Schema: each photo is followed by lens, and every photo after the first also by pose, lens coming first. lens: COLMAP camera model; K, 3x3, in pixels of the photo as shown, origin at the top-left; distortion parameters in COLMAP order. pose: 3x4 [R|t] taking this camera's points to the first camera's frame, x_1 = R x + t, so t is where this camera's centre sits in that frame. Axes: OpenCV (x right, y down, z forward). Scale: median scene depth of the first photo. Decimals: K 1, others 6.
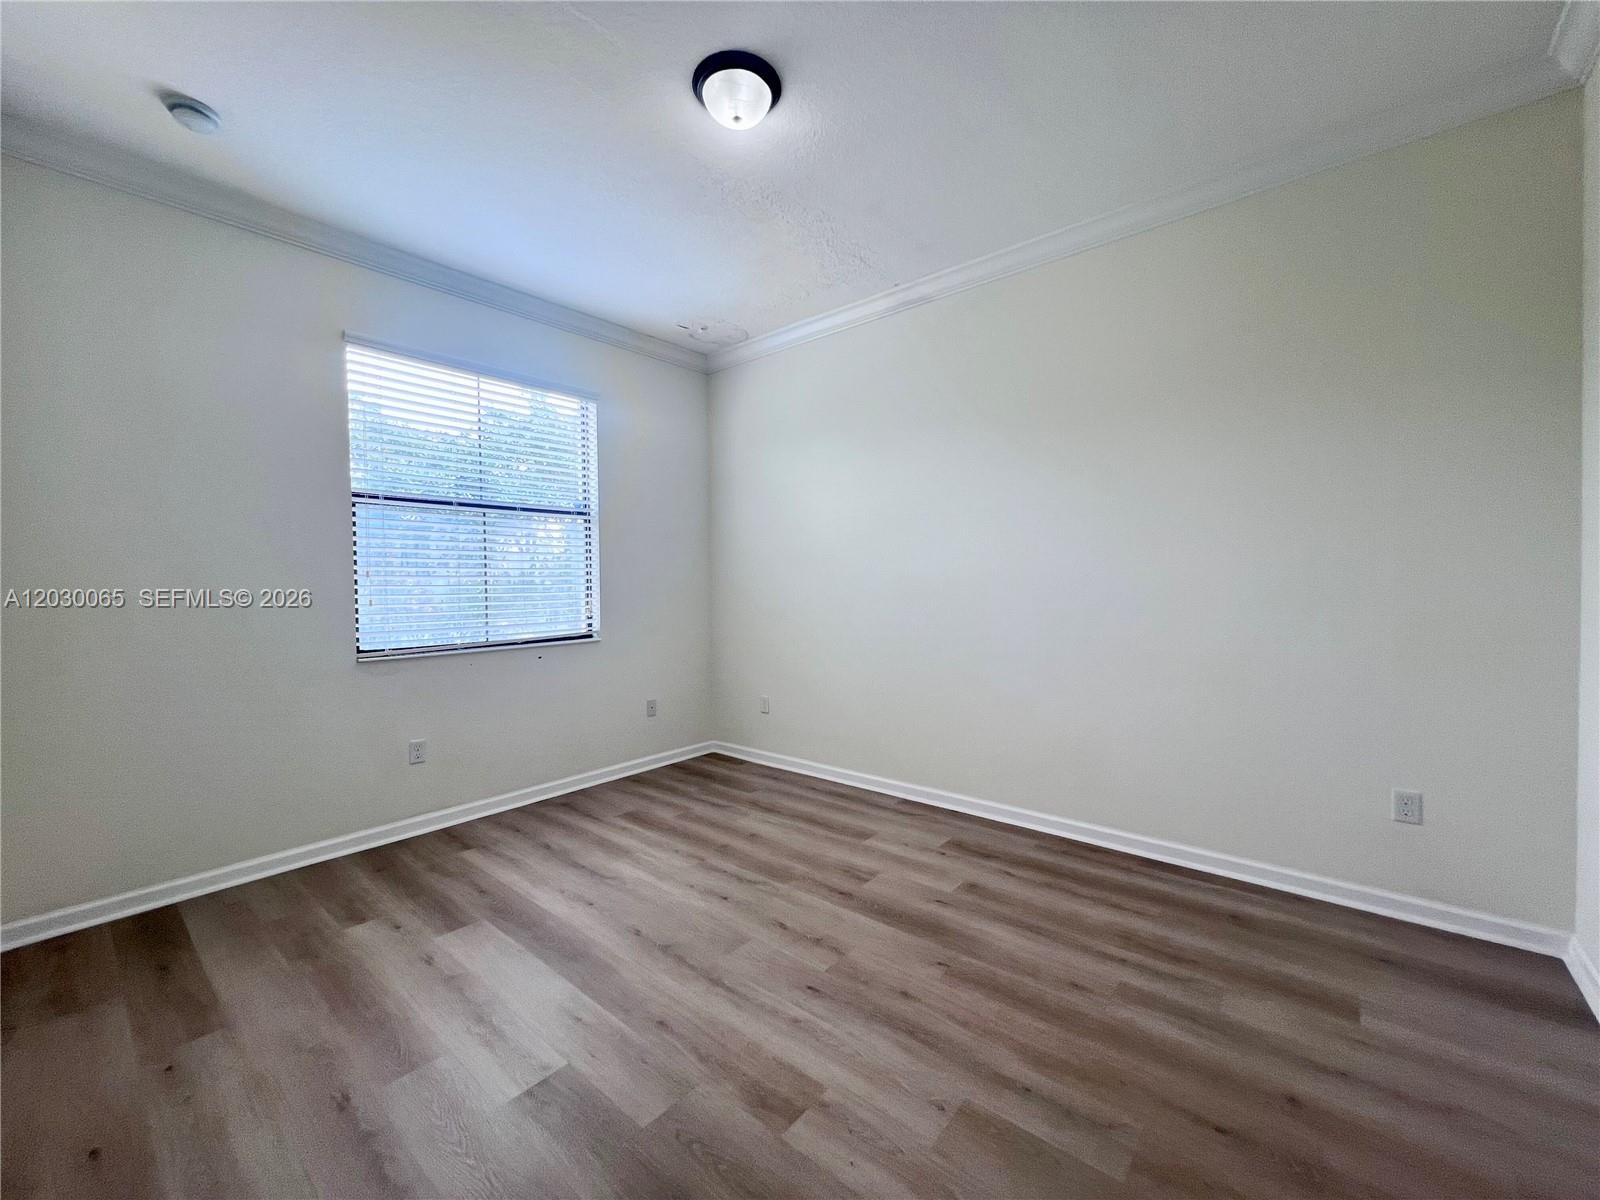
lens RADIAL K [[638.2, 0, 794.8], [0, 638.2, 596.3], [0, 0, 1]] dist [-0.000069, 0.000099]
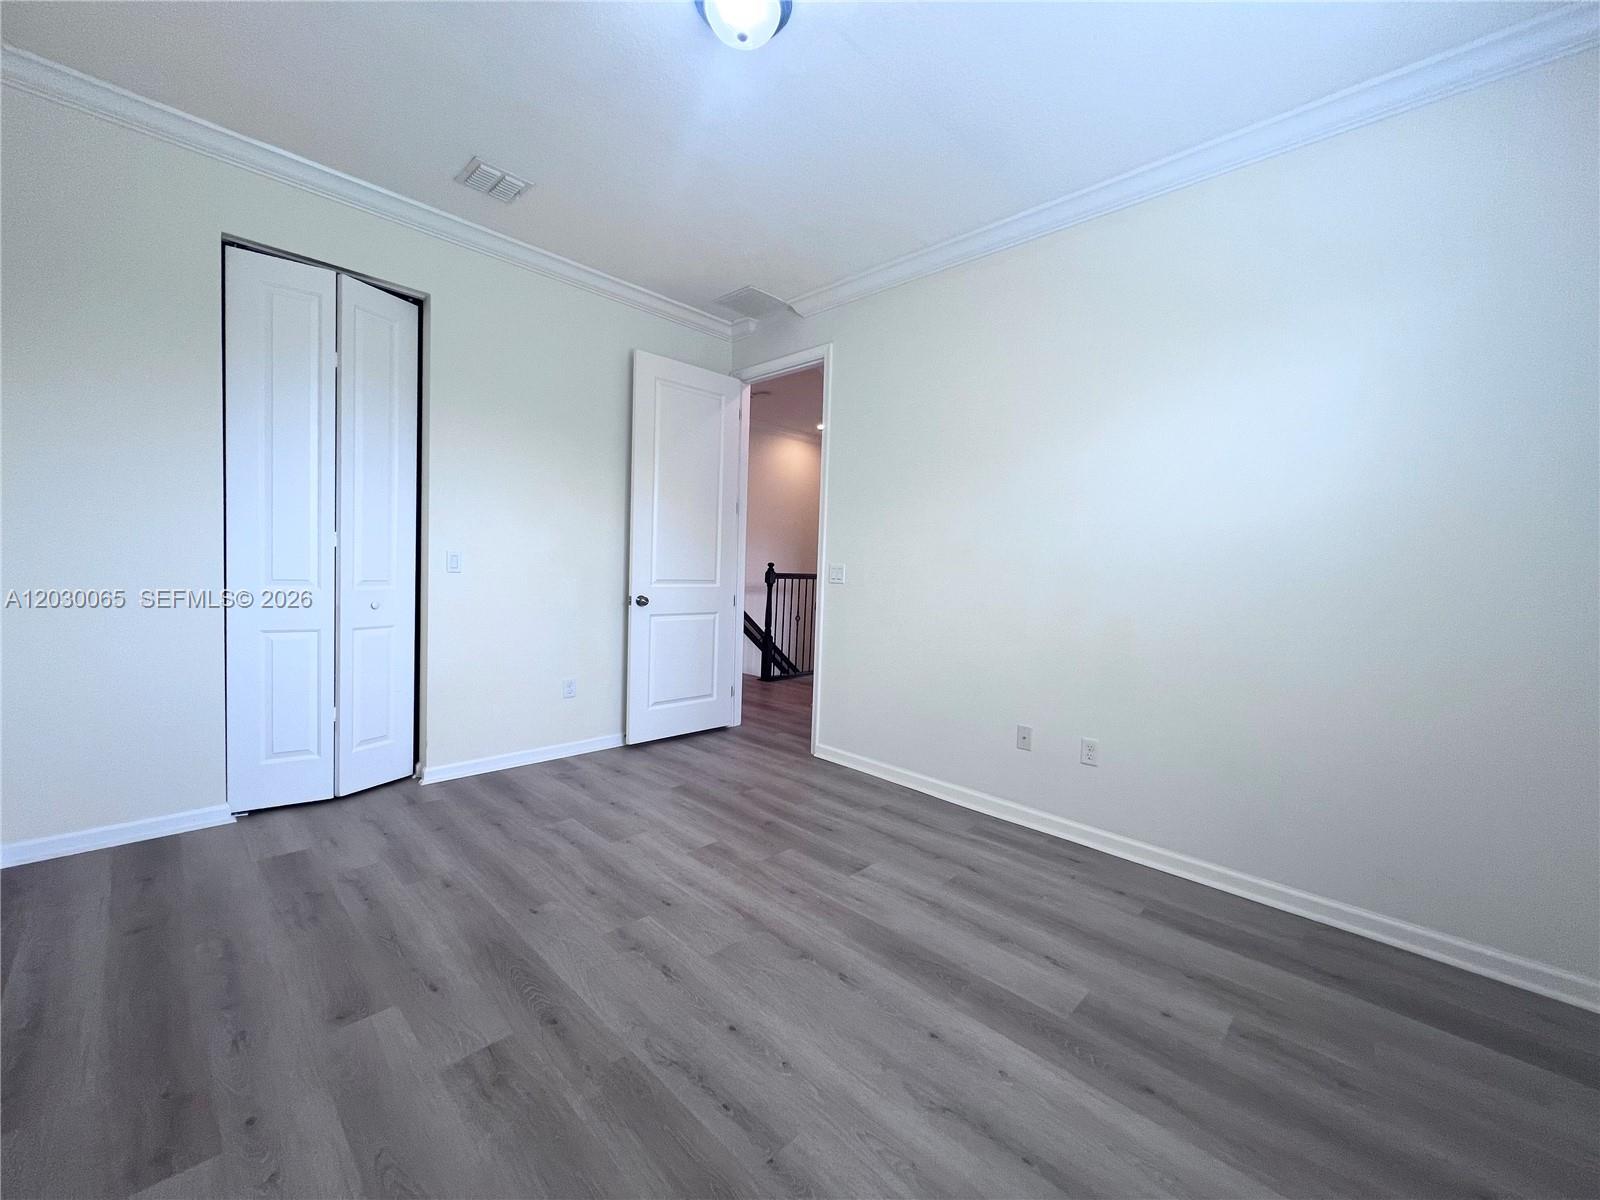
lens RADIAL K [[638.2, 0, 794.8], [0, 638.2, 596.3], [0, 0, 1]] dist [-0.000069, 0.000099]
pose [[-0.997140, -0.026778, 0.070678, -0.229503], [-0.021457, 0.996953, 0.074999, -0.020807], [-0.072471, 0.073268, -0.994676, 1.785493]]
